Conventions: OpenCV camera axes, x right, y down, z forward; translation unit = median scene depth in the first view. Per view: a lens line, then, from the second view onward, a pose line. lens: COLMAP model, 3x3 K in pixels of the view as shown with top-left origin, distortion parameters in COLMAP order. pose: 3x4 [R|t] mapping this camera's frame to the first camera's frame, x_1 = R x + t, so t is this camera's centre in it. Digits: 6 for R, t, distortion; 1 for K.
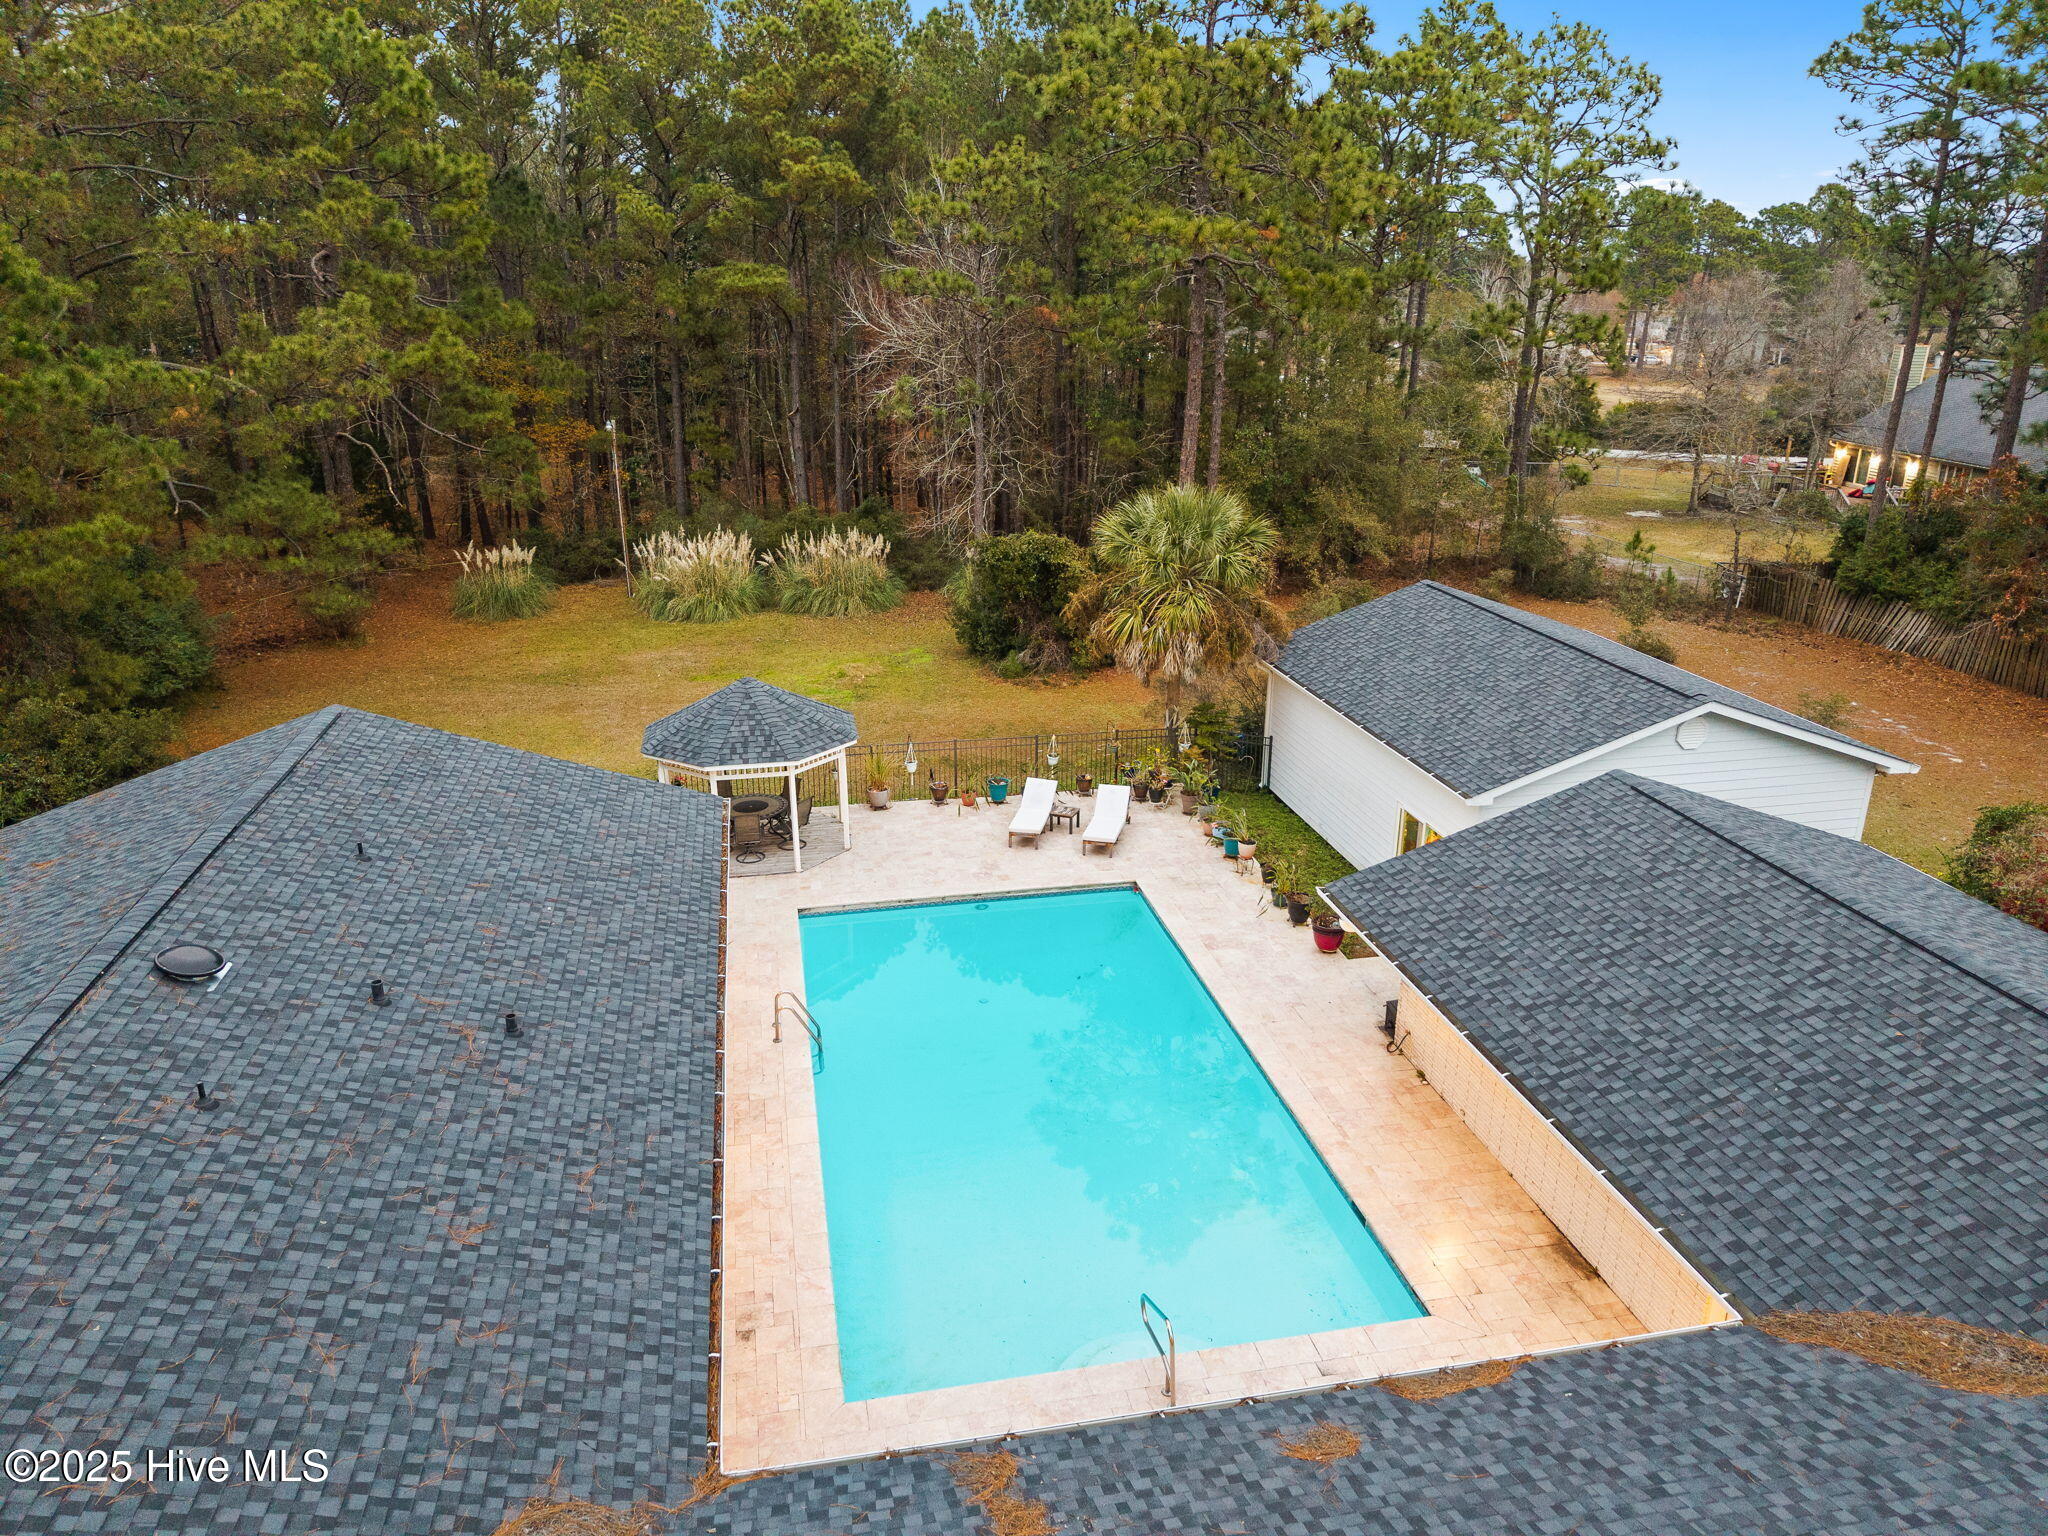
lens RADIAL K [[1390.0, 0, 1024.0], [0, 1390.0, 768.0], [0, 0, 1]] dist [0.005414, 0.002172]
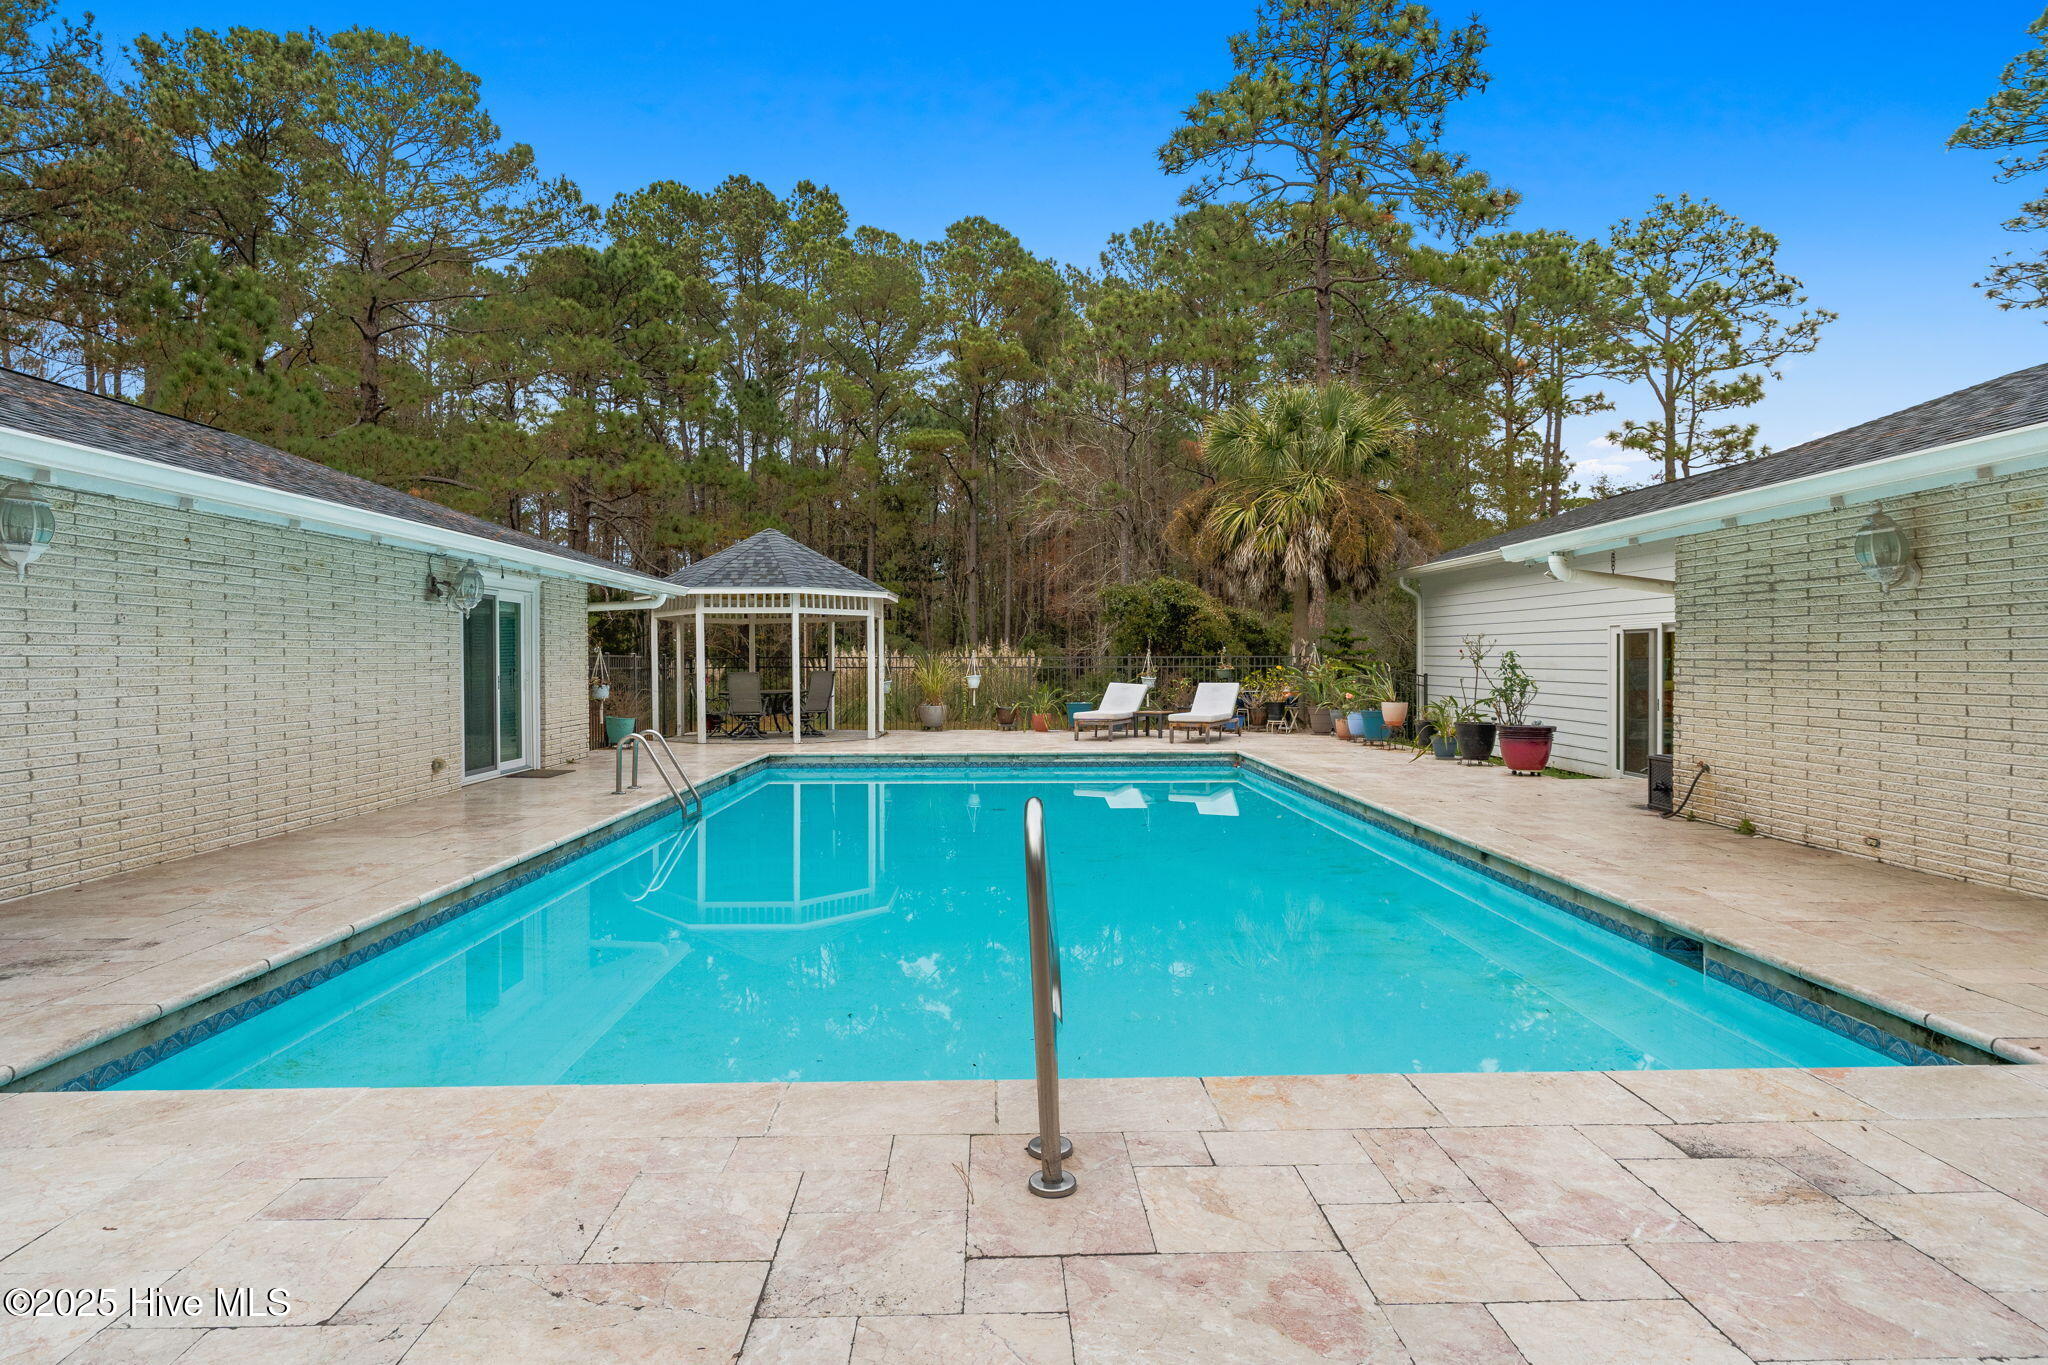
lens RADIAL K [[1119.7, 0, 1024.0], [0, 1119.7, 682.5], [0, 0, 1]] dist [-0.003589, -0.000642]
pose [[0.986125, -0.000141, -0.166007, 0.034203], [-0.049840, 0.953615, -0.296874, 0.113710], [0.158348, 0.301029, 0.940376, 0.214177]]
